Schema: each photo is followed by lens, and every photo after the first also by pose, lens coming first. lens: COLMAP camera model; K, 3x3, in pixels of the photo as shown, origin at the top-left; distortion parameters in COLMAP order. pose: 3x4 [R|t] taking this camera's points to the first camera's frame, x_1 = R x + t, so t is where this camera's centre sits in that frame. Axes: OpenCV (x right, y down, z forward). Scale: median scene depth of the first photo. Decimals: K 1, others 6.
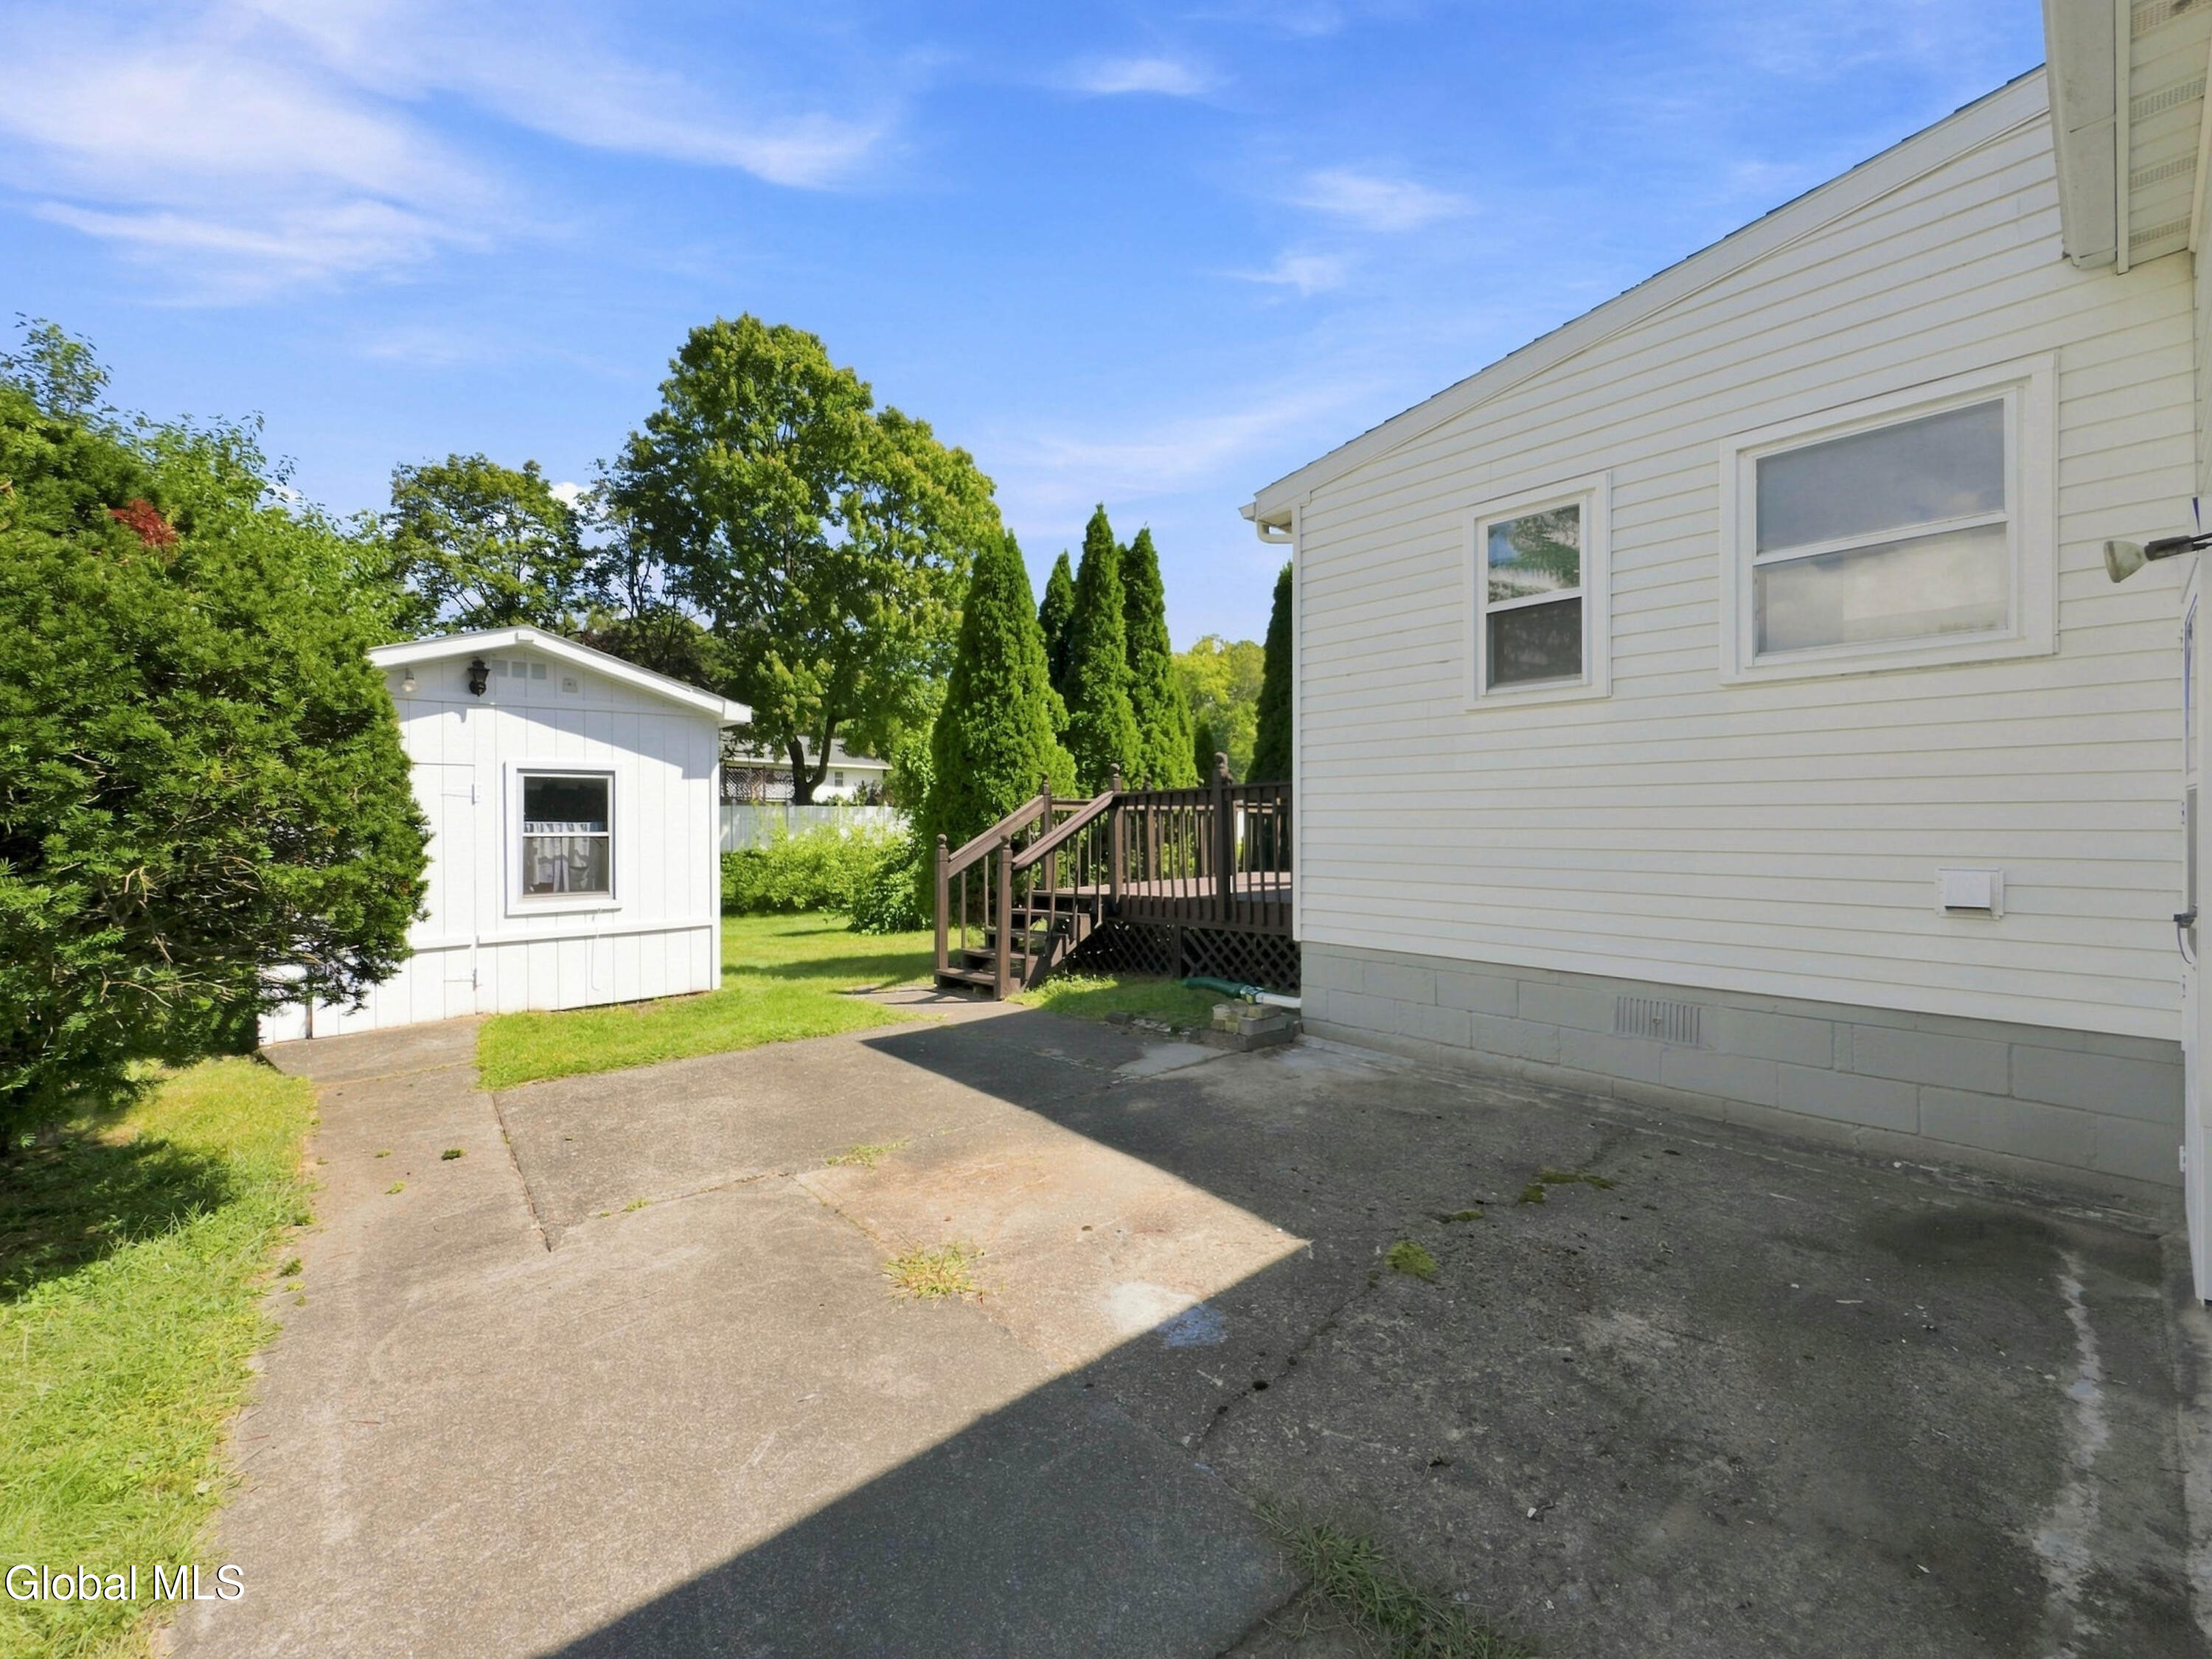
lens RADIAL K [[892.2, 0, 1093.2], [0, 892.2, 841.3], [0, 0, 1]] dist [0.003255, 0.000338]
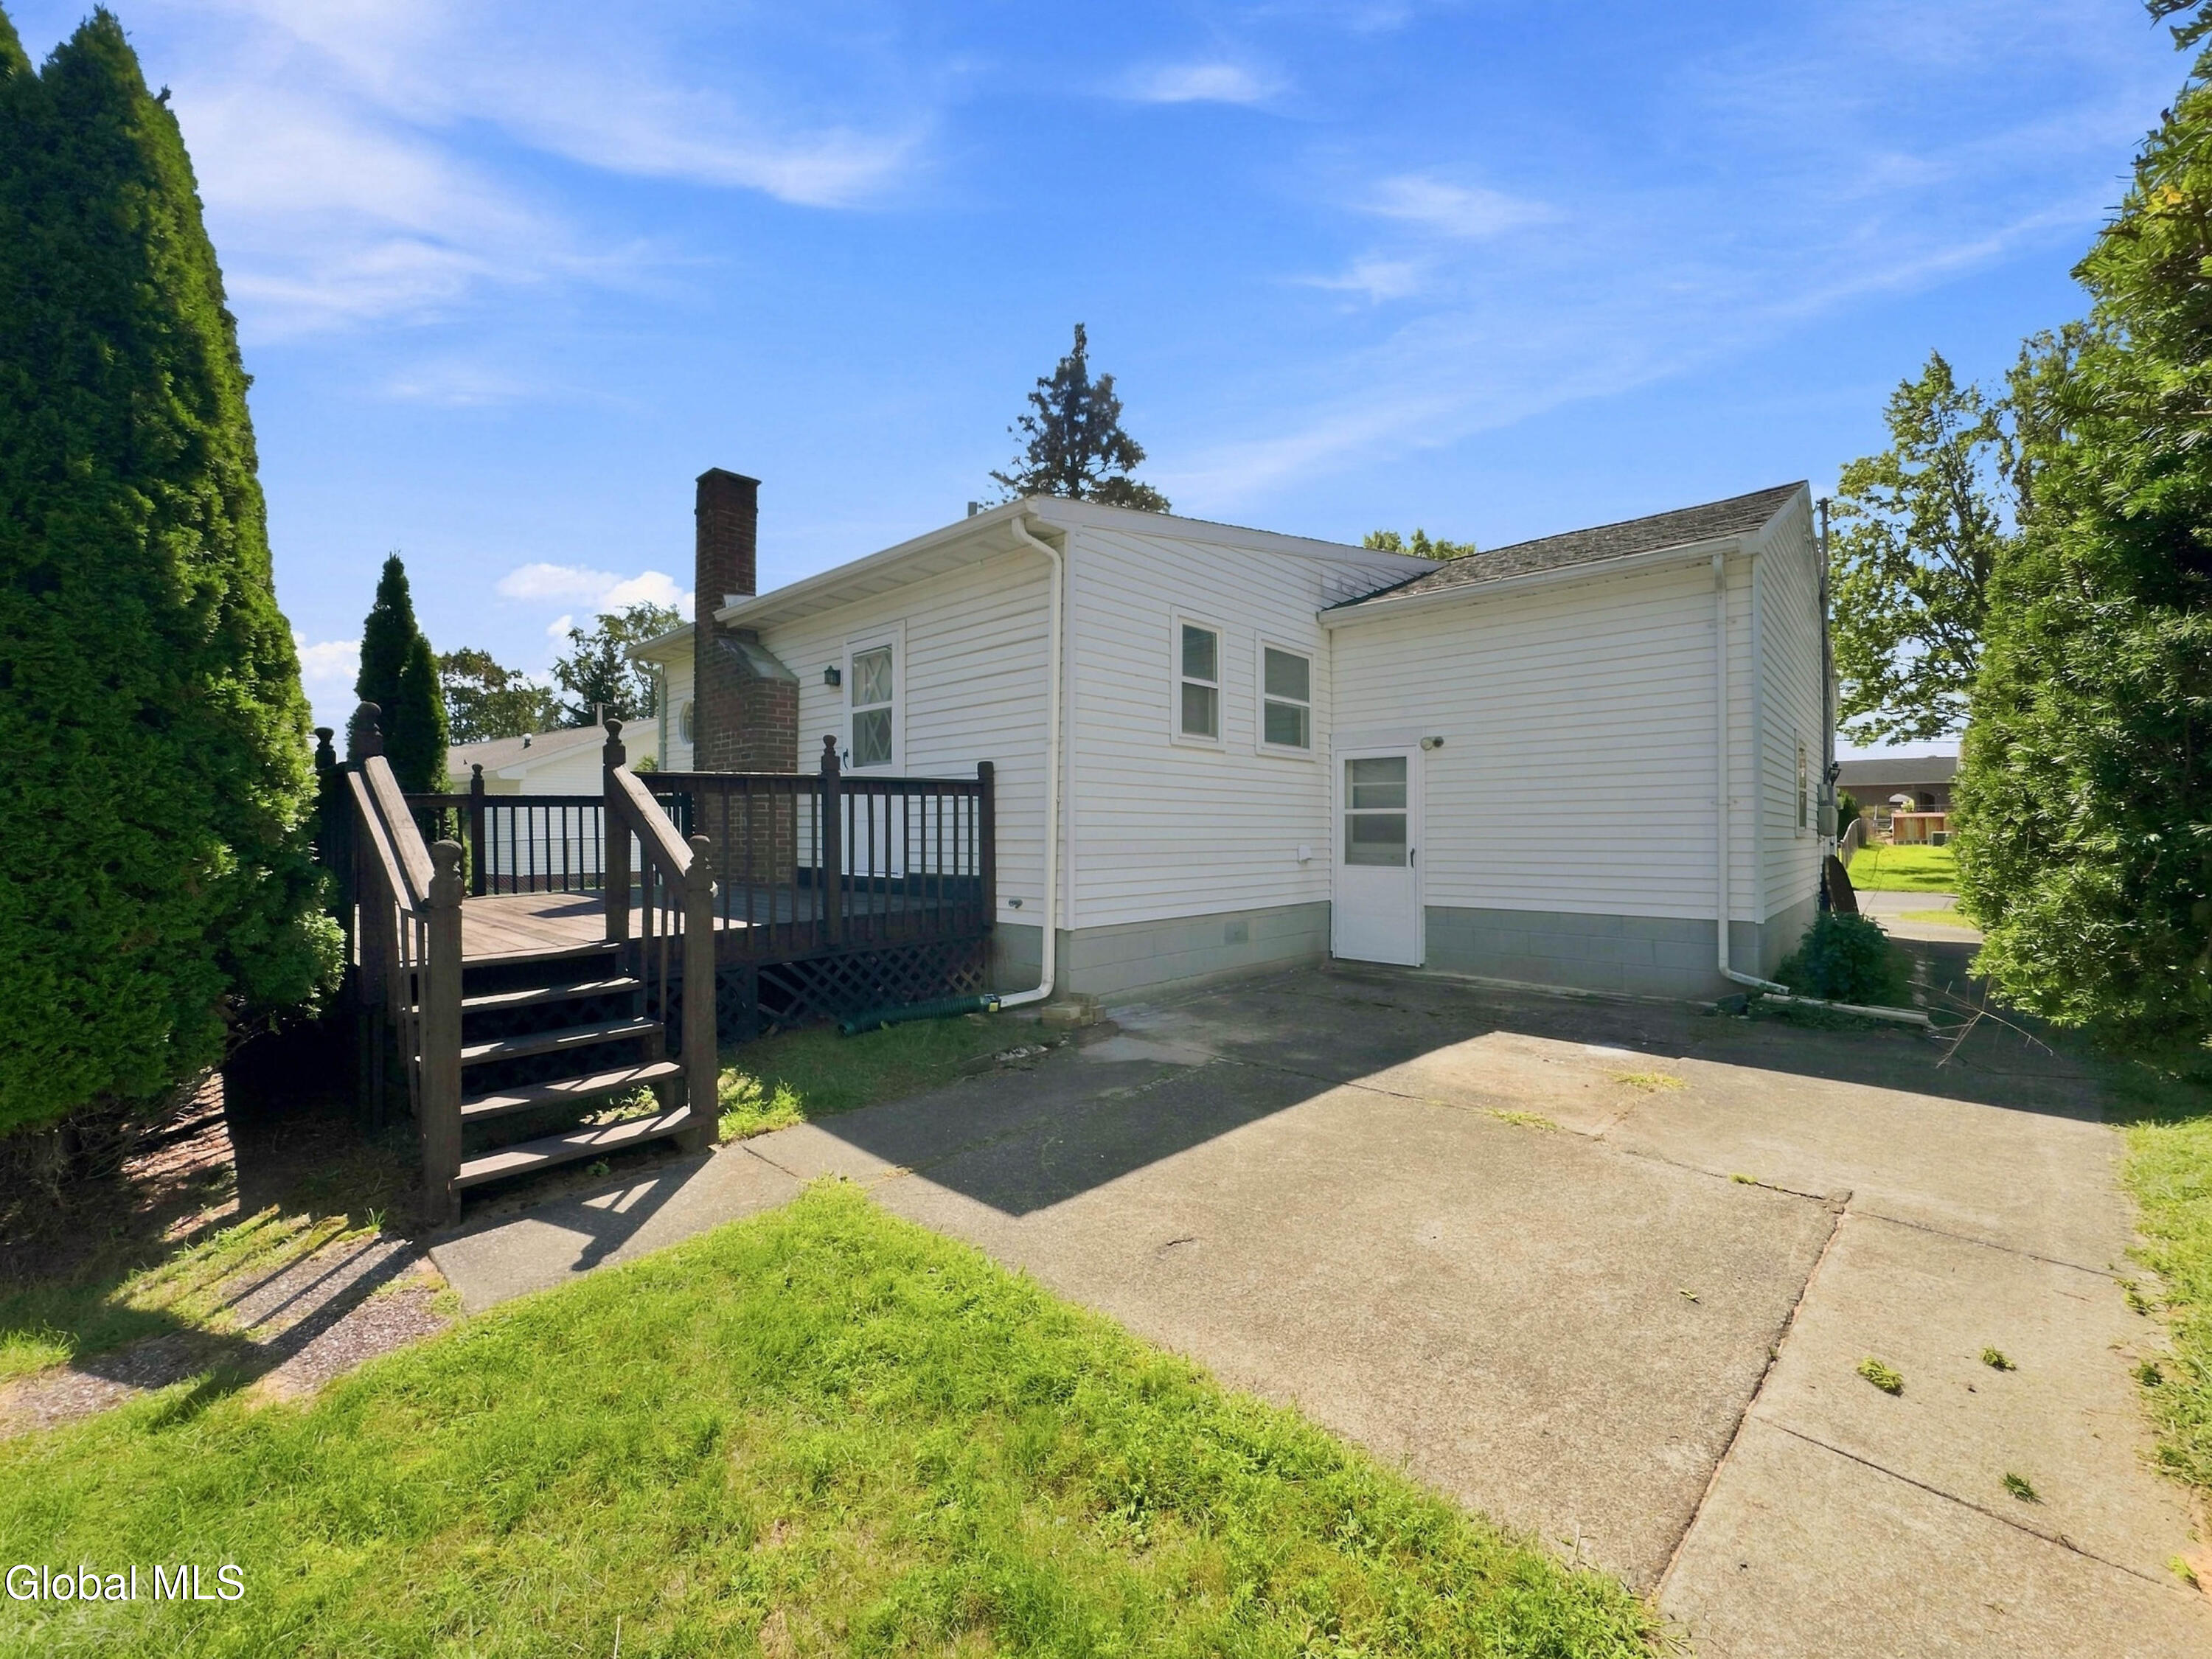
lens RADIAL K [[892.2, 0, 1097.5], [0, 892.2, 825.0], [0, 0, 1]] dist [0.003255, 0.000338]
pose [[-0.095896, 0.012075, 0.995318, -0.445400], [0.021976, 0.999708, -0.010011, -0.002539], [-0.995149, 0.020913, -0.096134, 0.554693]]
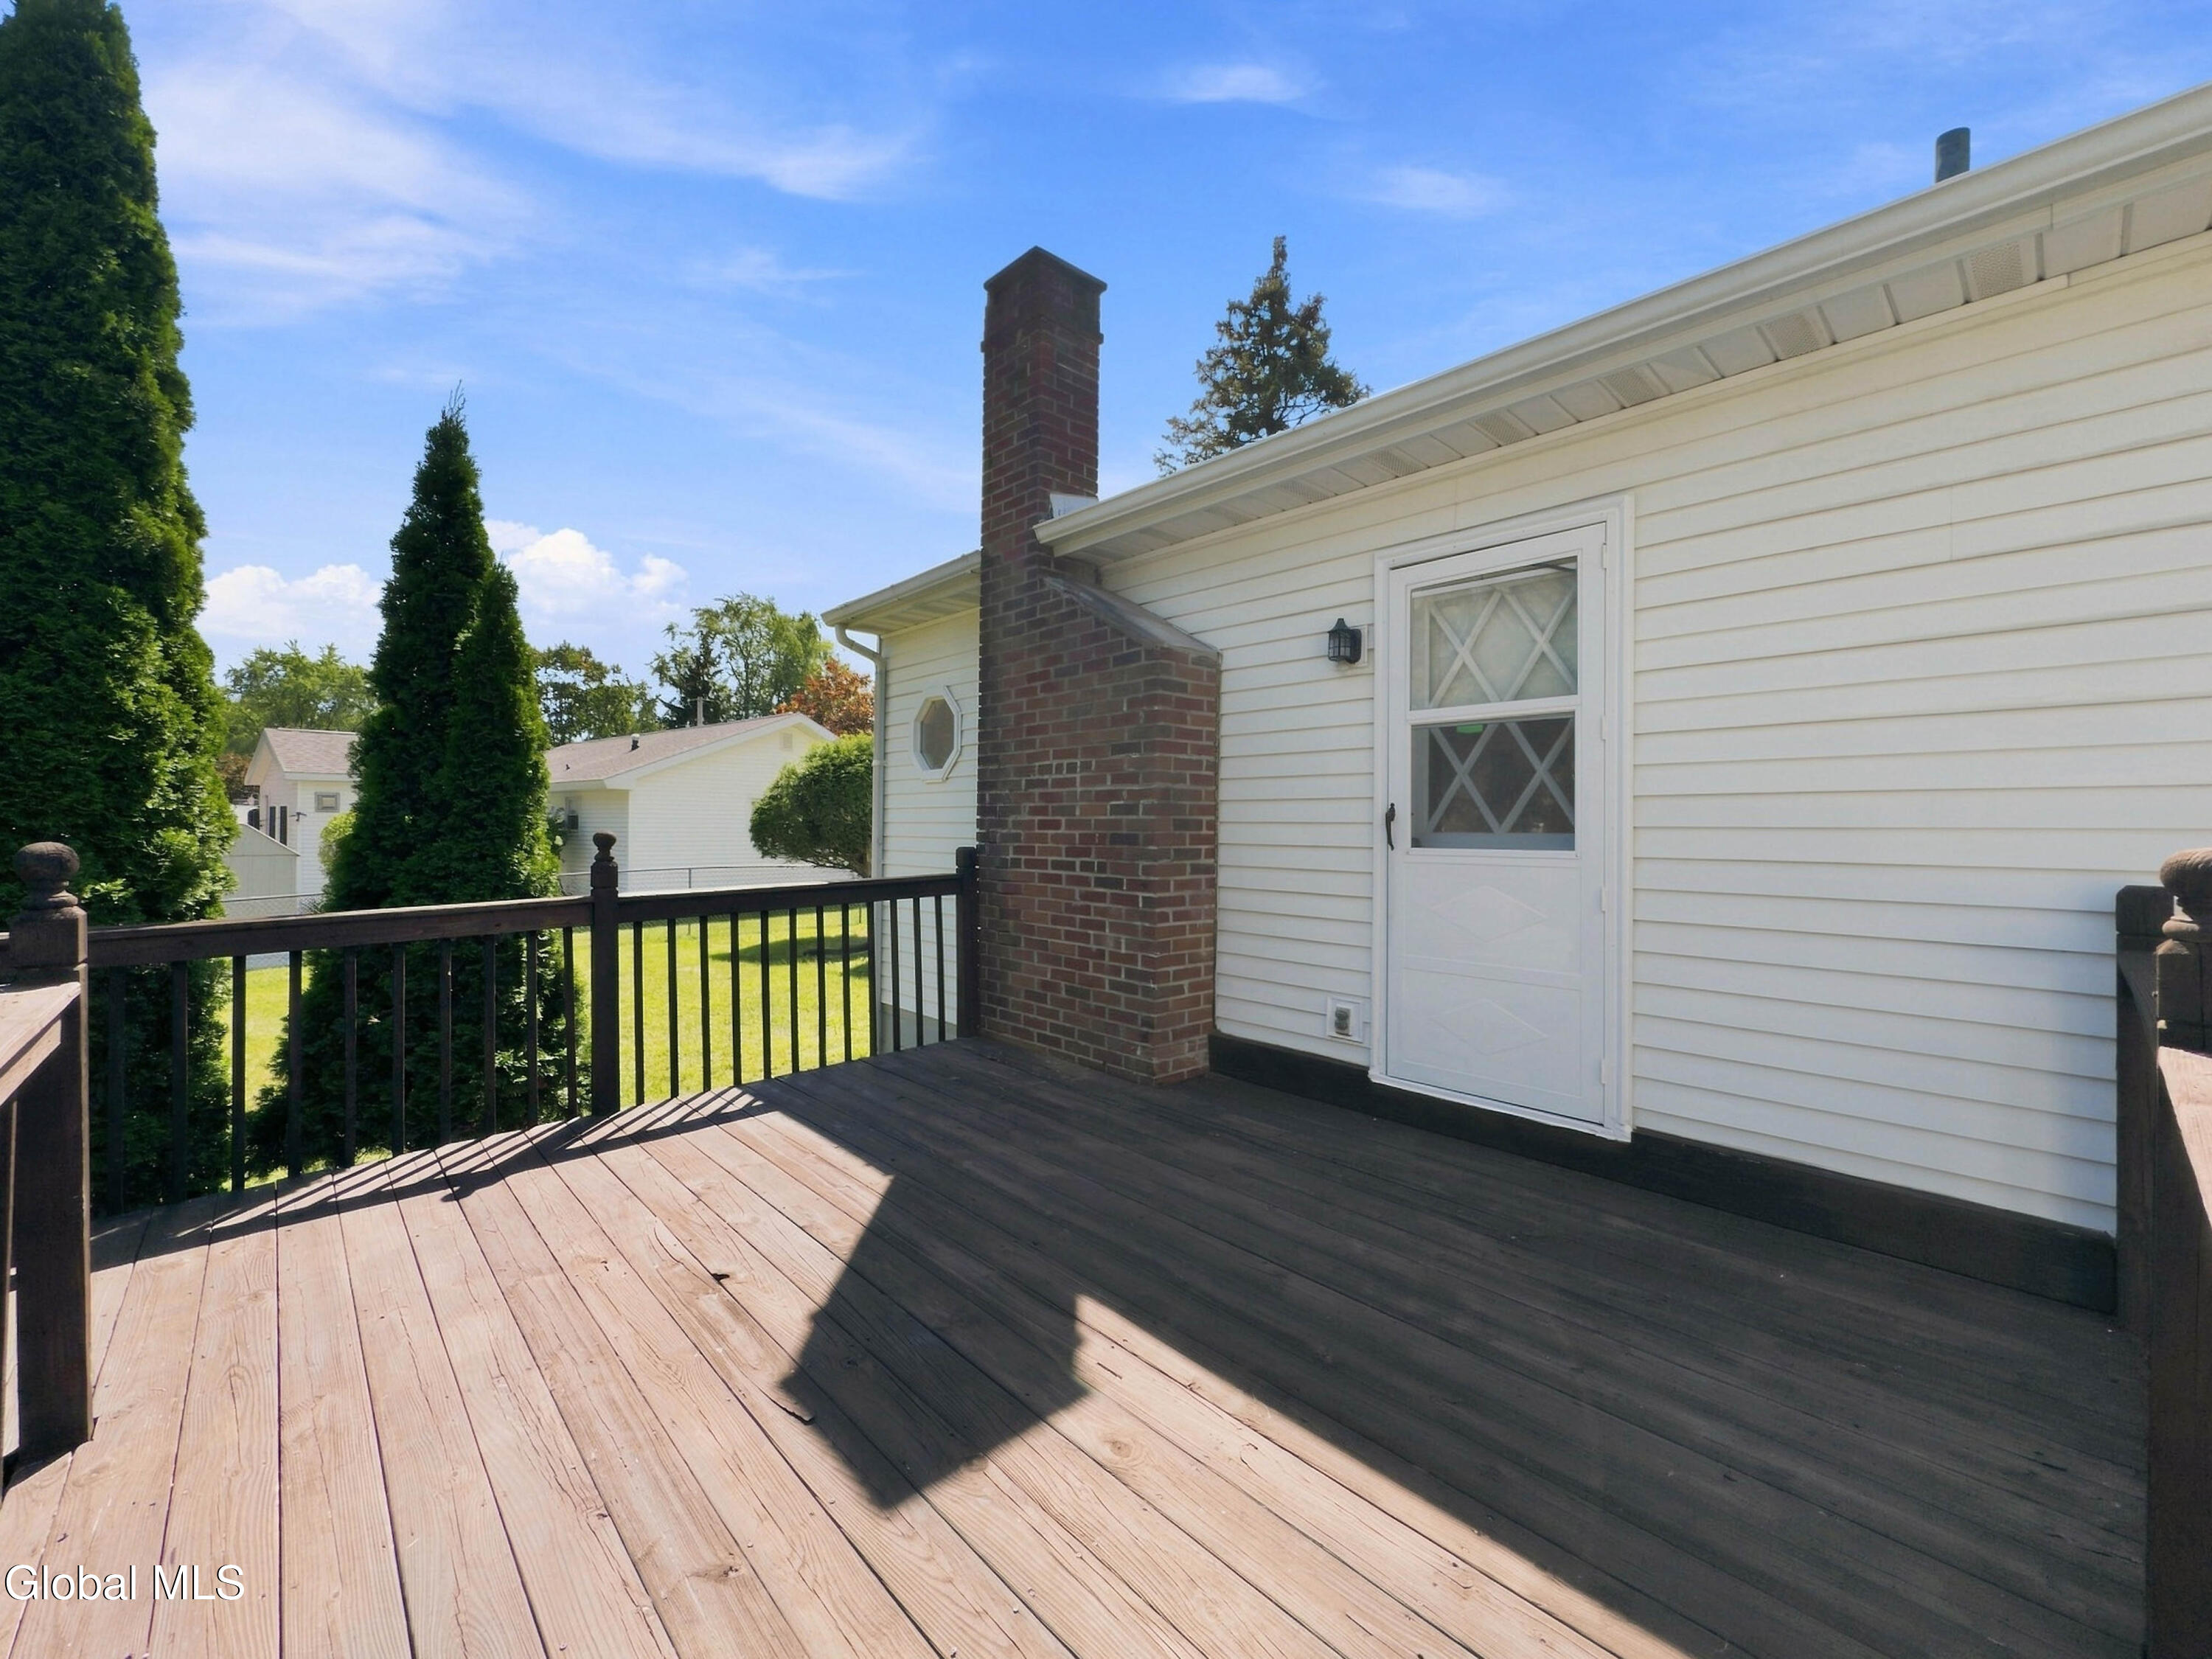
lens RADIAL K [[892.2, 0, 1104.1], [0, 892.2, 822.8], [0, 0, 1]] dist [0.003255, 0.000338]
pose [[-0.023490, 0.006644, 0.999702, 0.043222], [0.015024, 0.999867, -0.006292, -0.079549], [-0.999611, 0.014872, -0.023586, 0.840257]]
